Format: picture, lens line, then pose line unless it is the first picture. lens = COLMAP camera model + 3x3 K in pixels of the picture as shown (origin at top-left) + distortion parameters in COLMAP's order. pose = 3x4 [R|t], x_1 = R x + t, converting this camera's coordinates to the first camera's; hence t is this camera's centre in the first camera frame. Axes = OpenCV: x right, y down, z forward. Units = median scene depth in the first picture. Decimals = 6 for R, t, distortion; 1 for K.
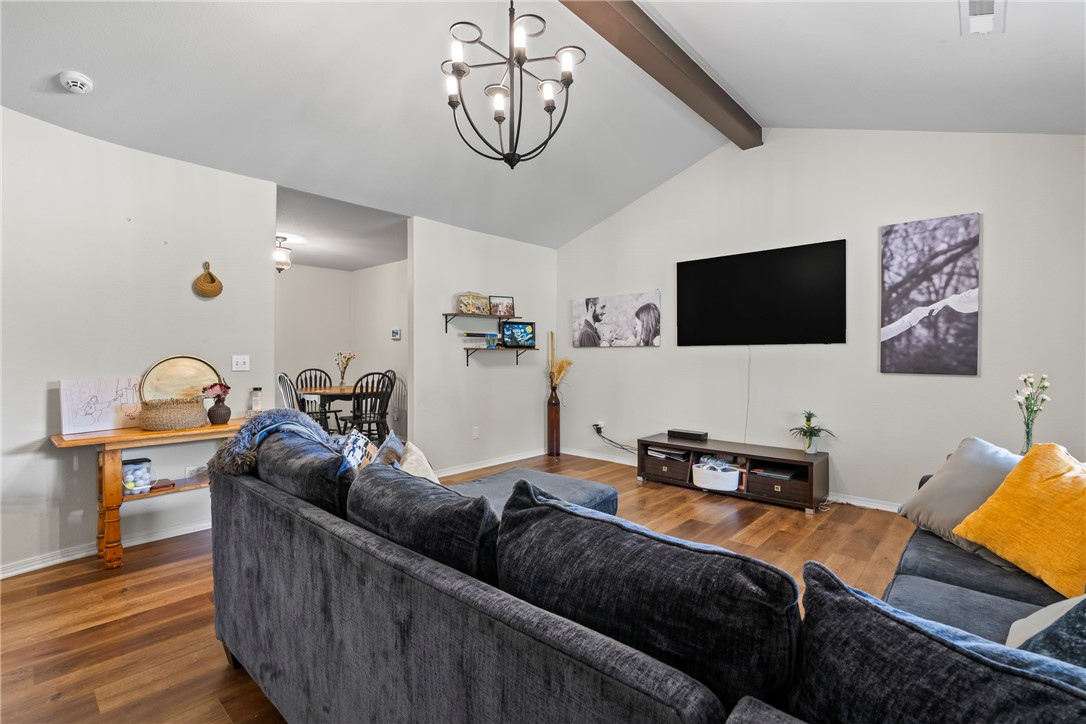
lens RADIAL K [[497.5, 0, 551.2], [0, 497.5, 363.2], [0, 0, 1]] dist [-0.004118, 0.000053]
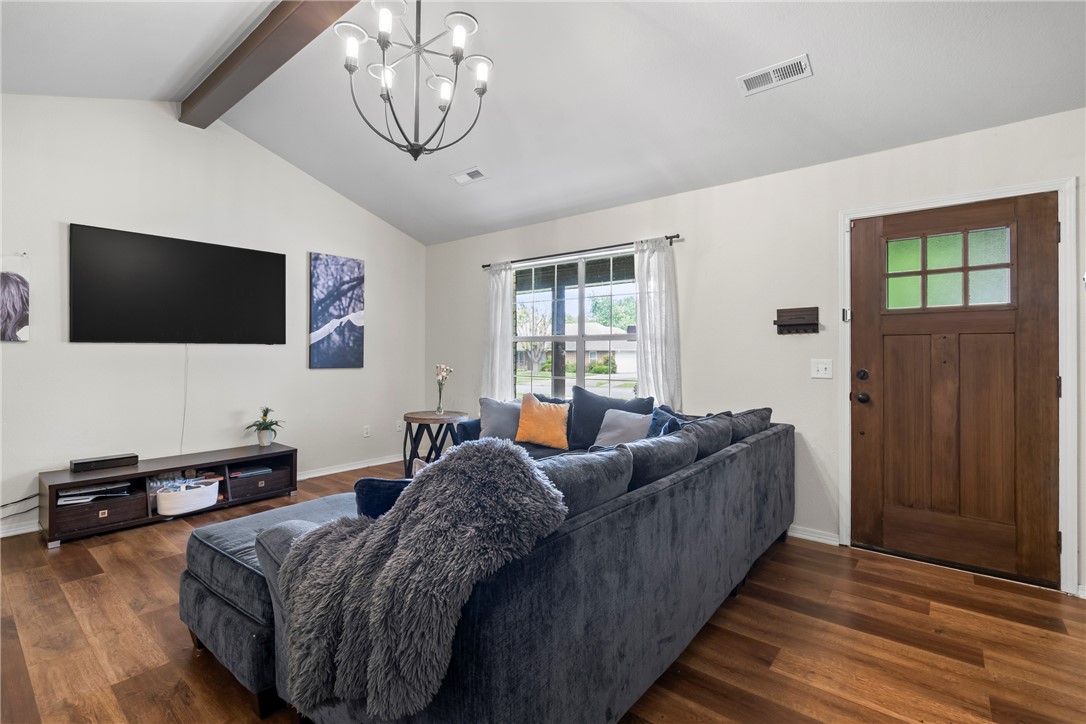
lens RADIAL K [[497.5, 0, 536.9], [0, 497.5, 351.3], [0, 0, 1]] dist [-0.004118, 0.000053]
pose [[-0.040601, 0.000427, 0.999175, -0.639647], [0.012373, 0.999923, 0.000075, -0.017743], [-0.999099, 0.012366, -0.040603, 0.499017]]
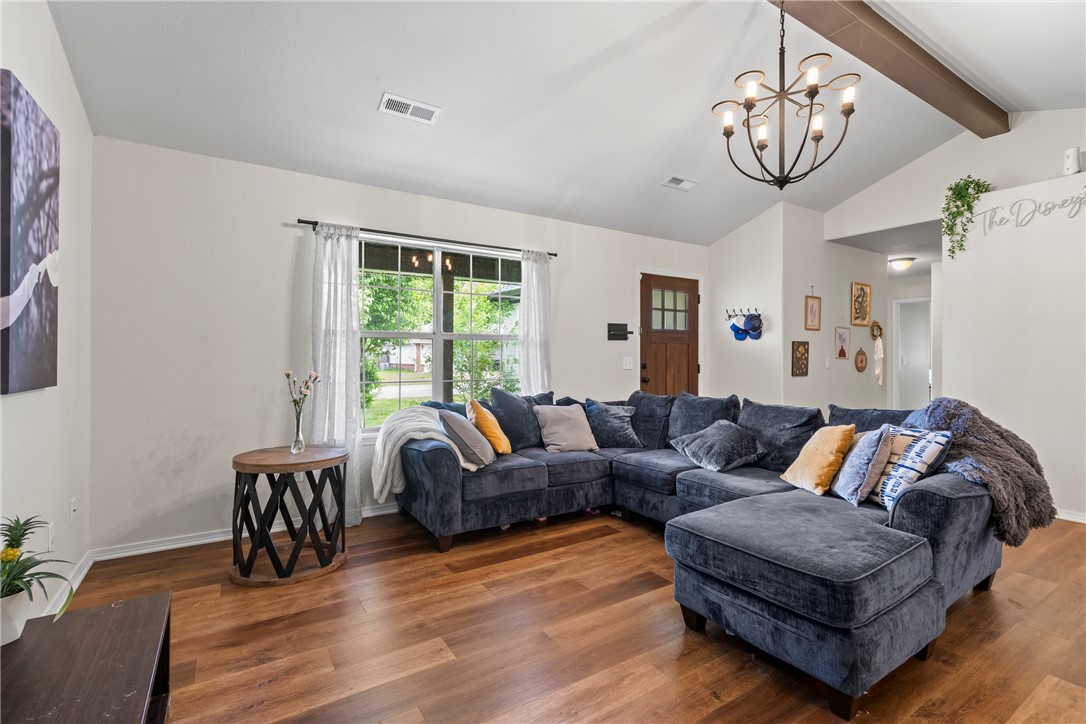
lens RADIAL K [[497.5, 0, 531.7], [0, 497.5, 360.6], [0, 0, 1]] dist [-0.004118, 0.000053]
pose [[-0.958117, -0.009458, 0.286222, 0.081169], [-0.001892, 0.999642, 0.026700, -0.024579], [-0.286372, 0.025040, -0.957791, 1.348392]]
